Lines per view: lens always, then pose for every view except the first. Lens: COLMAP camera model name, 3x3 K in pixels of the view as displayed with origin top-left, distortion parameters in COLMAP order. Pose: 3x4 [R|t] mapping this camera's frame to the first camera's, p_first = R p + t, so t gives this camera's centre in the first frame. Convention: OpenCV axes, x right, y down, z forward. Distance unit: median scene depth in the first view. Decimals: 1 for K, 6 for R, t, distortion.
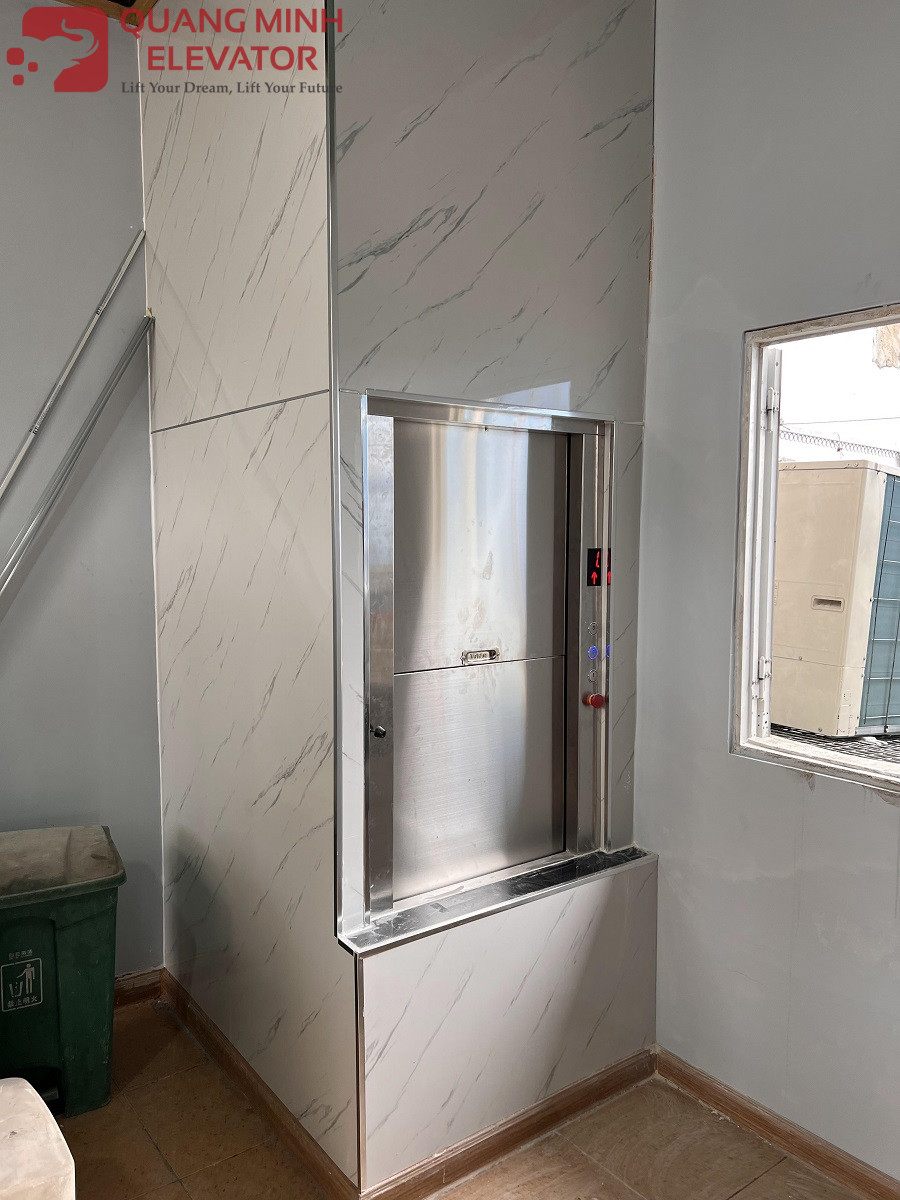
lens RADIAL K [[897.8, 0, 455.1], [0, 897.8, 604.0], [0, 0, 1]] dist [0.037835, -0.036436]
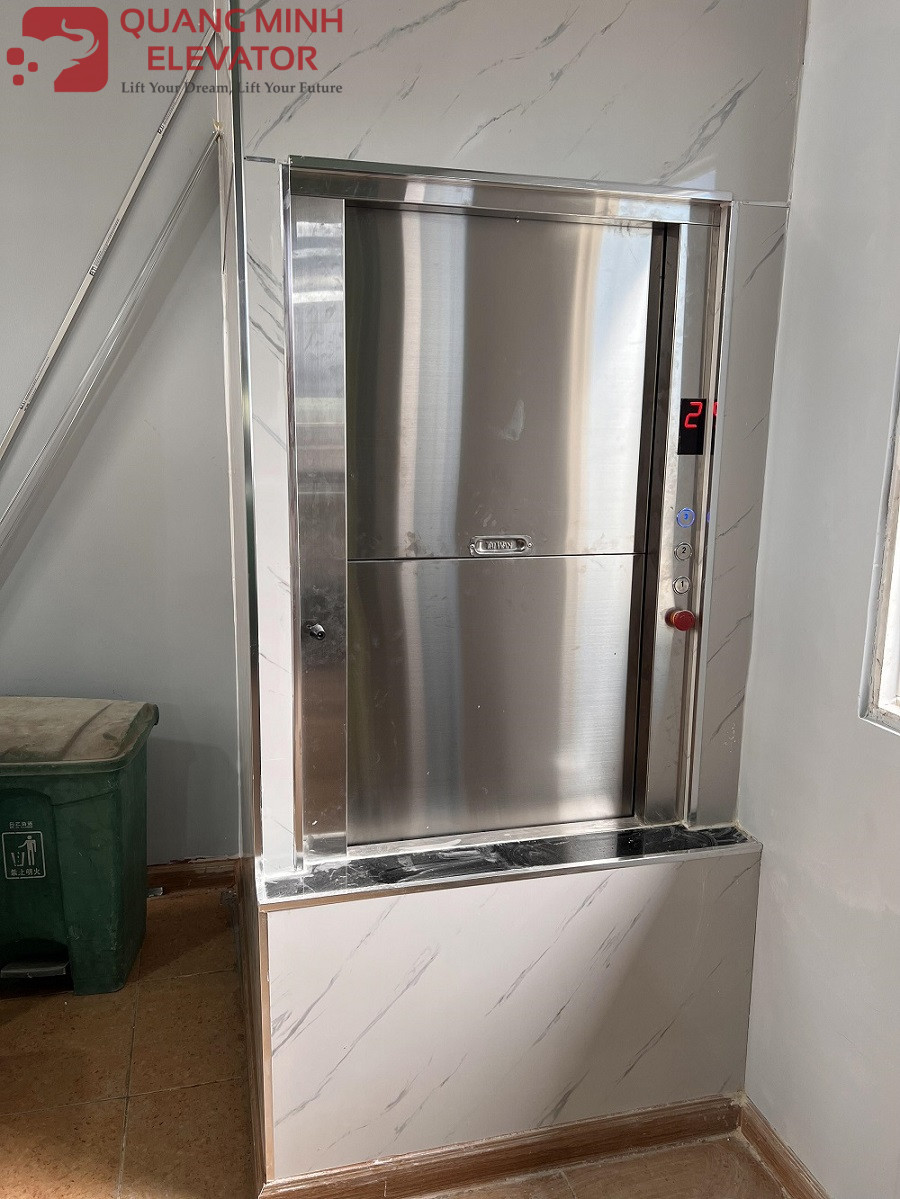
lens RADIAL K [[897.0, 0, 441.9], [0, 897.0, 594.3], [0, 0, 1]] dist [0.037835, -0.036436]
pose [[0.924874, 0.080551, -0.371645, 0.259807], [-0.043325, 0.993264, 0.107464, 0.021465], [0.377798, -0.083289, 0.922134, 0.296042]]
